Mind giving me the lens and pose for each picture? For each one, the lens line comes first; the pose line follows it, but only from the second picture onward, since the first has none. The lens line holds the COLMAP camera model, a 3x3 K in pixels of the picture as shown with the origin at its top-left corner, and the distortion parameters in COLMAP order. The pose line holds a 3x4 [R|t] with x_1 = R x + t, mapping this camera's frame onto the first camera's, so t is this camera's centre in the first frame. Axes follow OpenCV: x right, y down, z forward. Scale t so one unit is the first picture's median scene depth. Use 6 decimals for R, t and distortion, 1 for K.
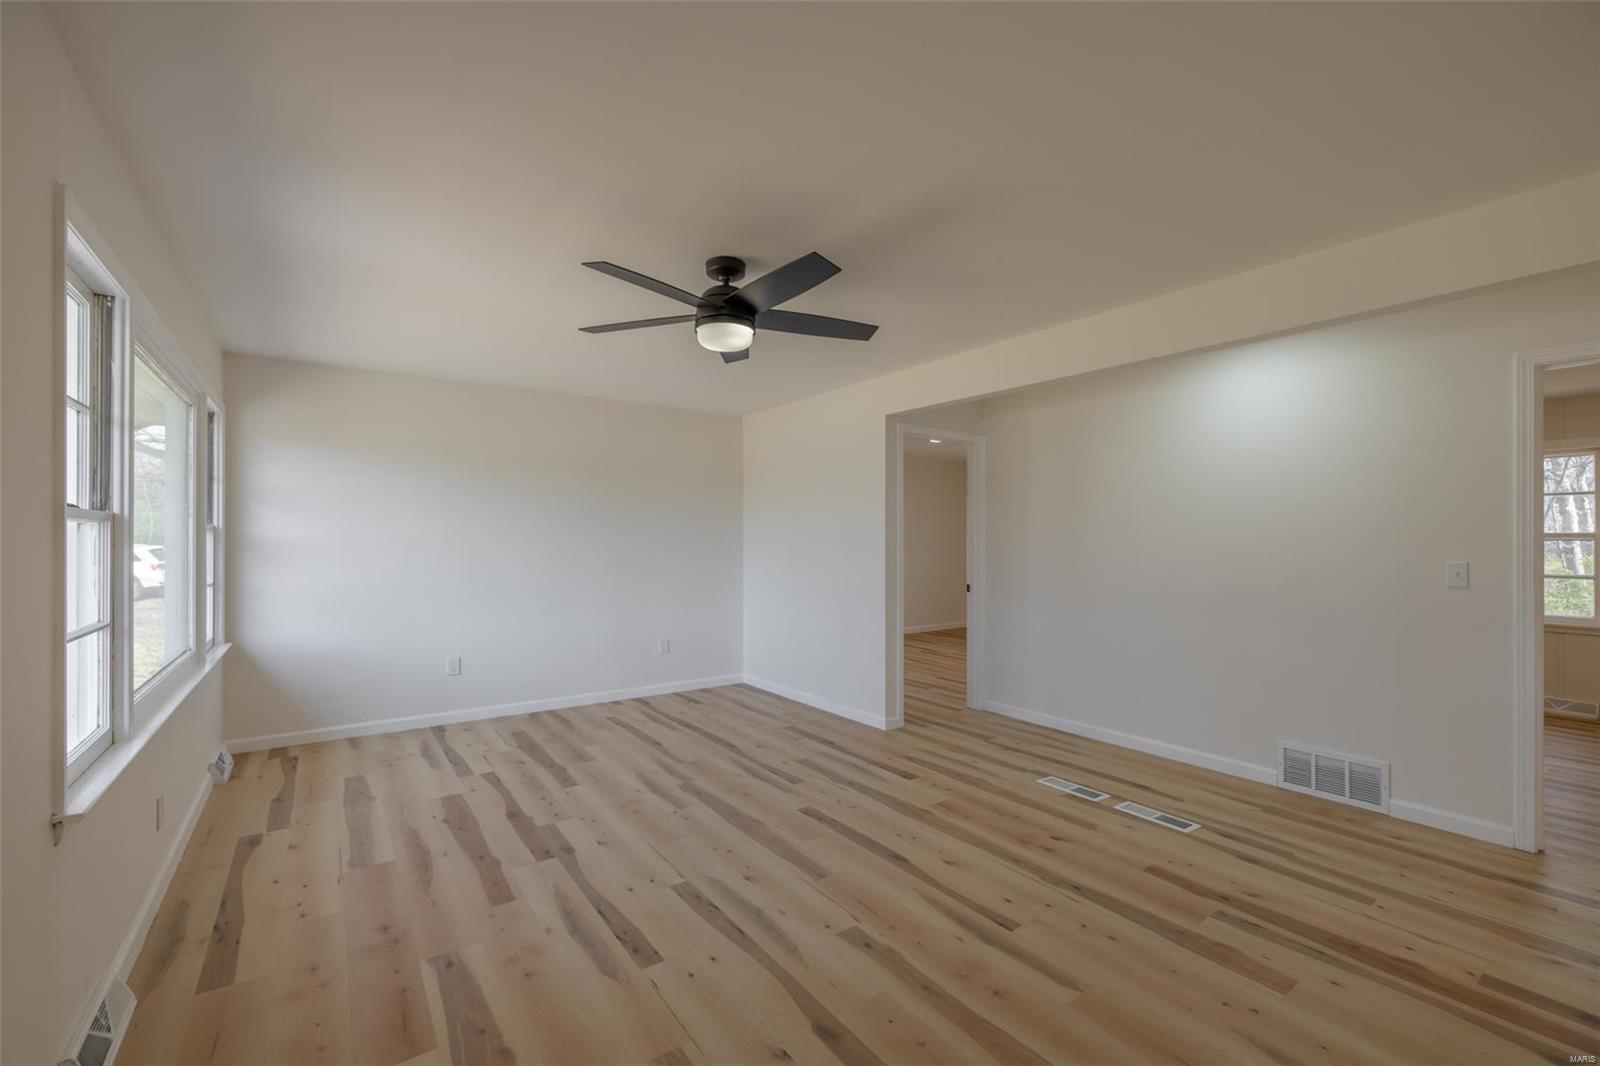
lens RADIAL K [[664.4, 0, 787.3], [0, 664.4, 538.6], [0, 0, 1]] dist [-0.000910, -0.000183]
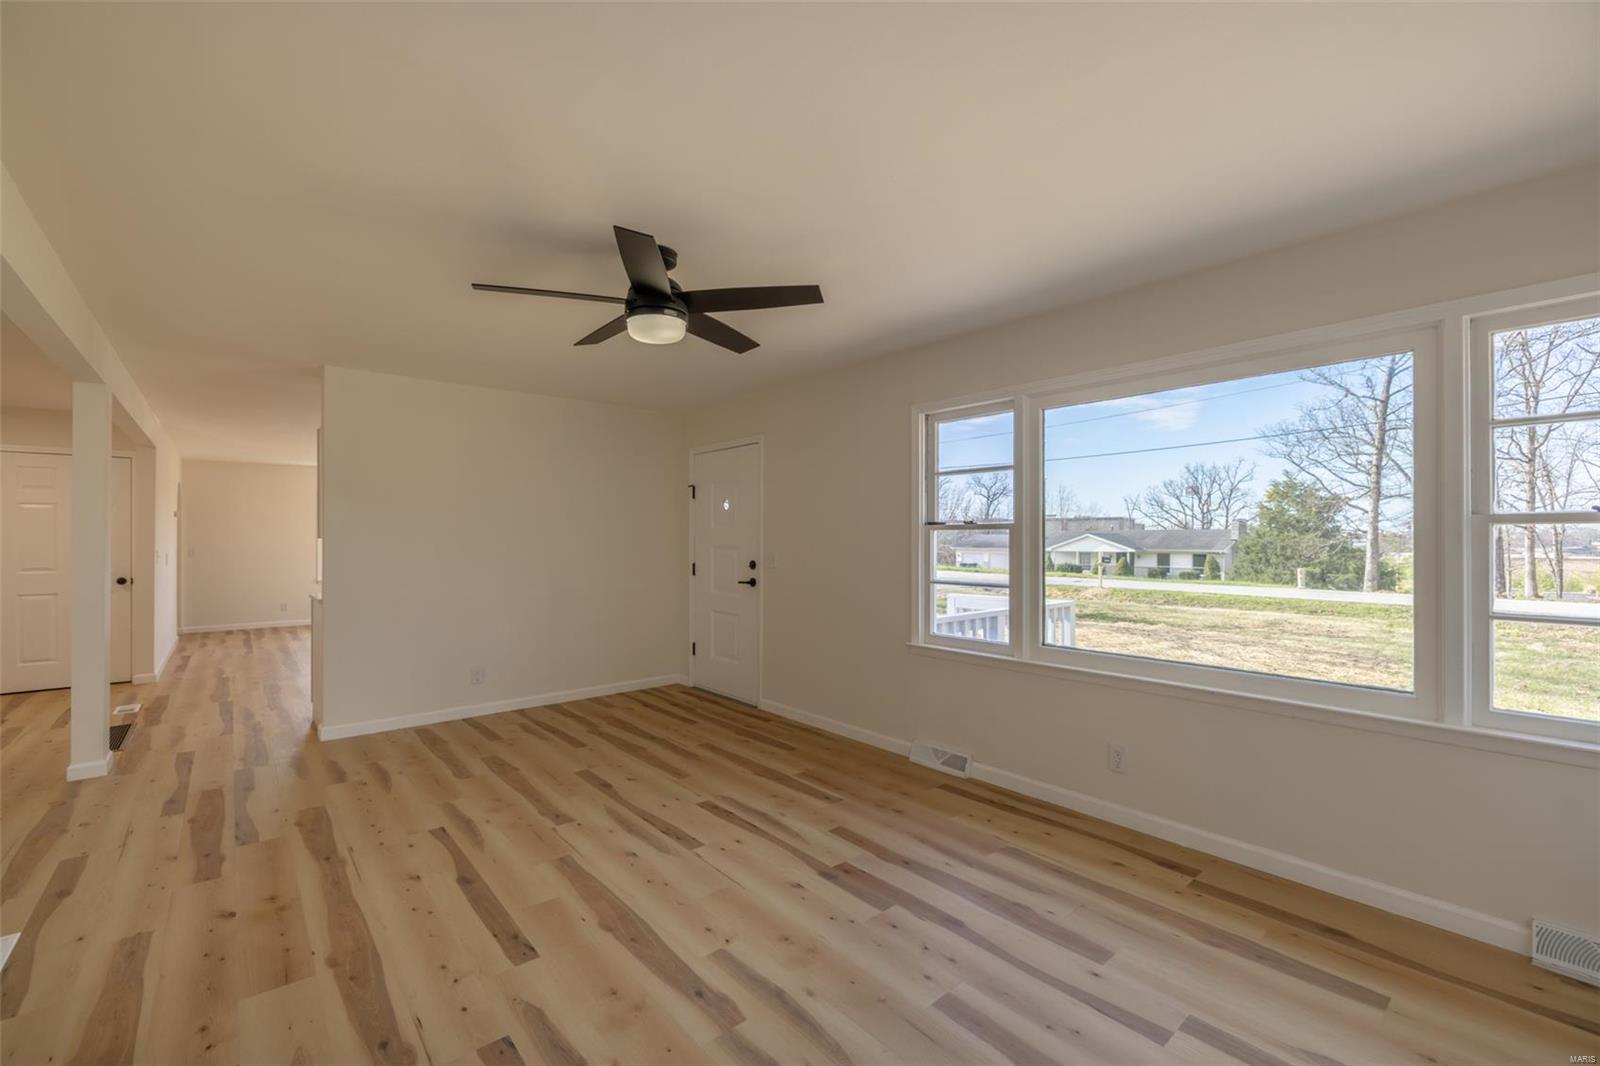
lens RADIAL K [[664.4, 0, 787.3], [0, 664.4, 538.6], [0, 0, 1]] dist [-0.000910, -0.000183]
pose [[-0.996100, -0.002915, -0.088179, -0.211819], [-0.002519, 0.999986, -0.004593, 0.006351], [0.088191, -0.004353, -0.996094, 2.108017]]
